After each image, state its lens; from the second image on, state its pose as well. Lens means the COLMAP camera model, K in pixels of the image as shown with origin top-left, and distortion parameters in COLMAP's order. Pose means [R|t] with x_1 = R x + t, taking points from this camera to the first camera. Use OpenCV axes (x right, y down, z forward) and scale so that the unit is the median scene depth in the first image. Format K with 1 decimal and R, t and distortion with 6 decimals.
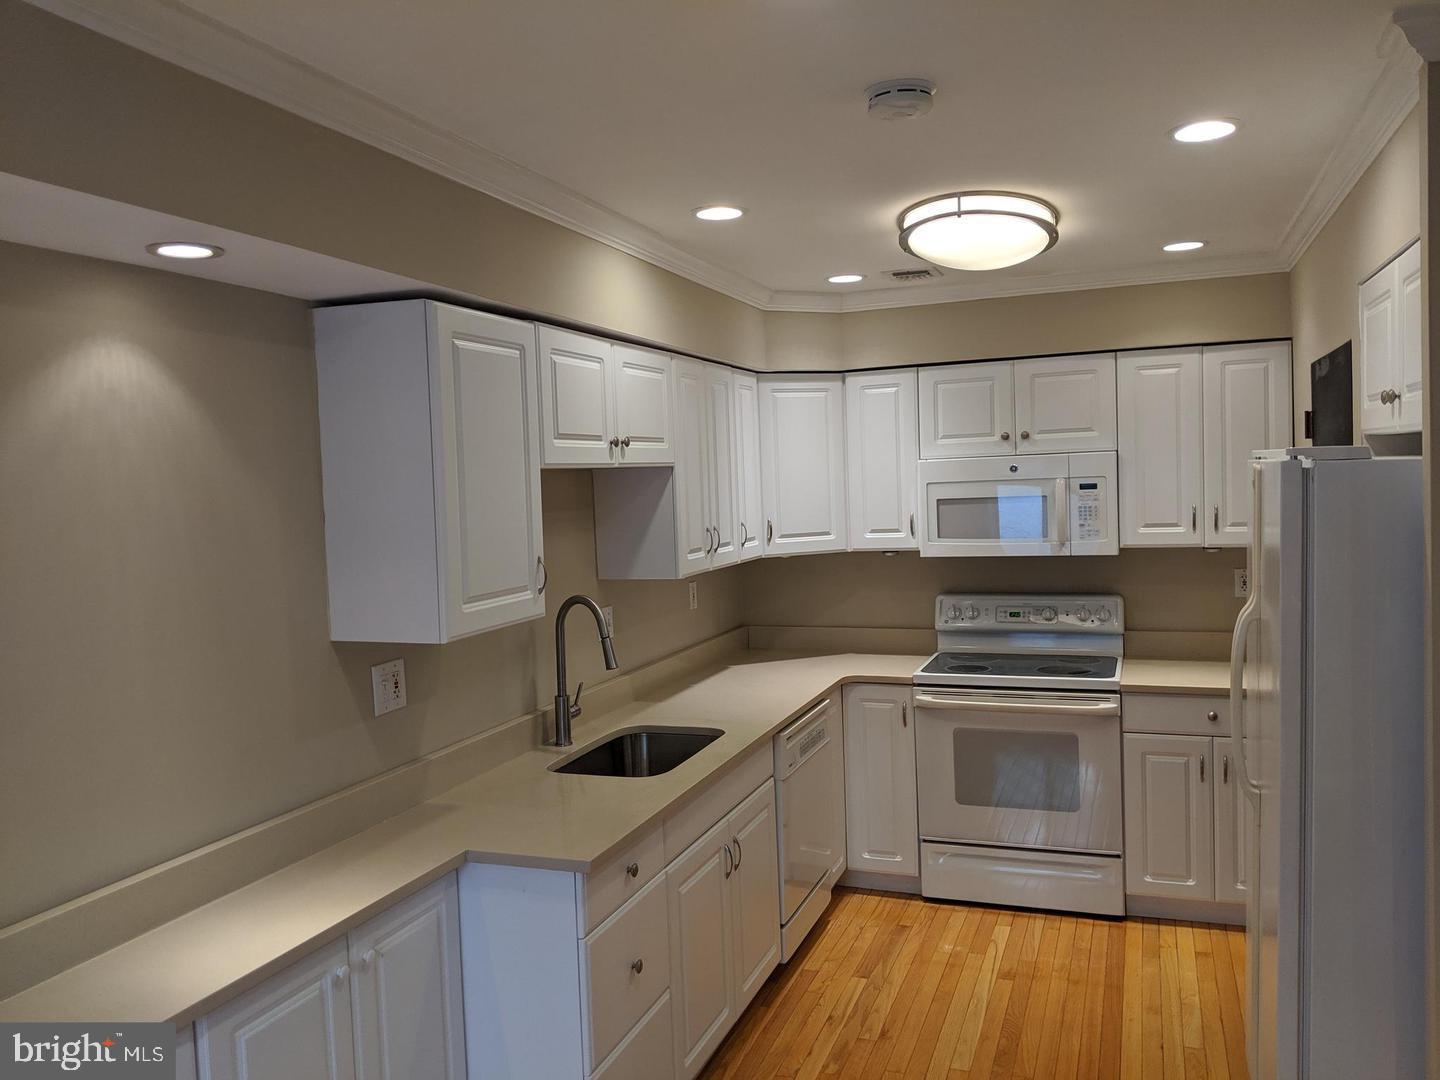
lens RADIAL K [[1106.2, 0, 720.0], [0, 1106.2, 540.0], [0, 0, 1]] dist [0.044437, -0.116713]
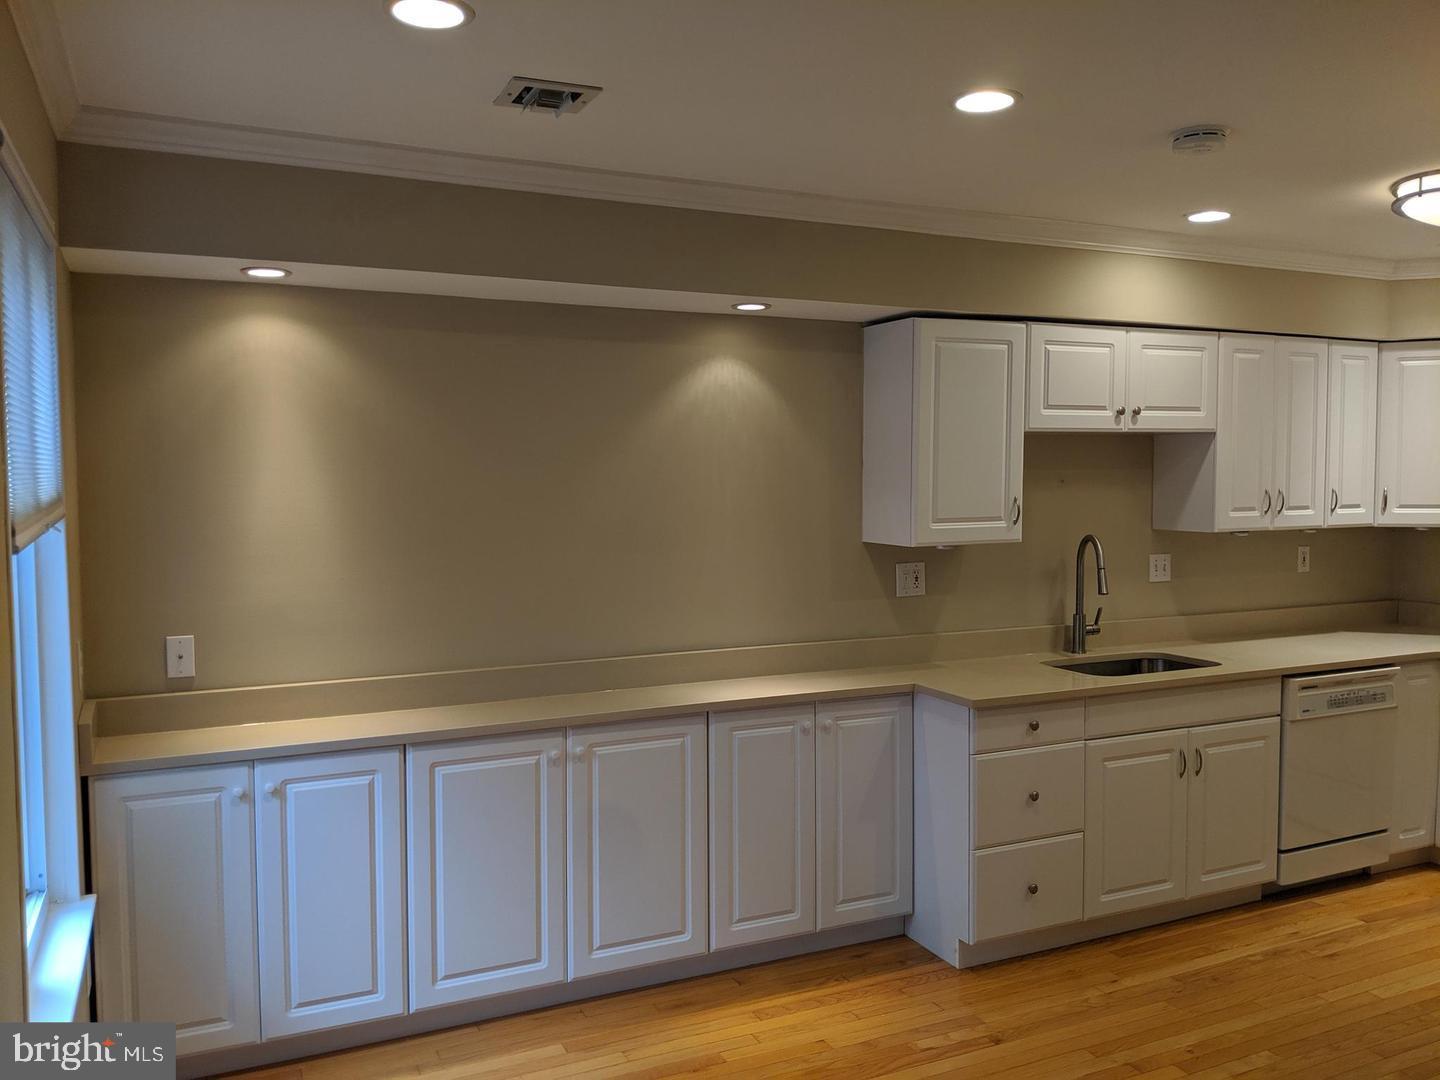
lens RADIAL K [[1140.6, 0, 717.3], [0, 1140.6, 569.9], [0, 0, 1]] dist [-0.049380, -0.008738]
pose [[0.706221, 0.085894, -0.702762, 0.515193], [-0.052277, 0.996230, 0.069228, 0.024993], [0.706059, -0.012152, 0.708049, -0.223634]]
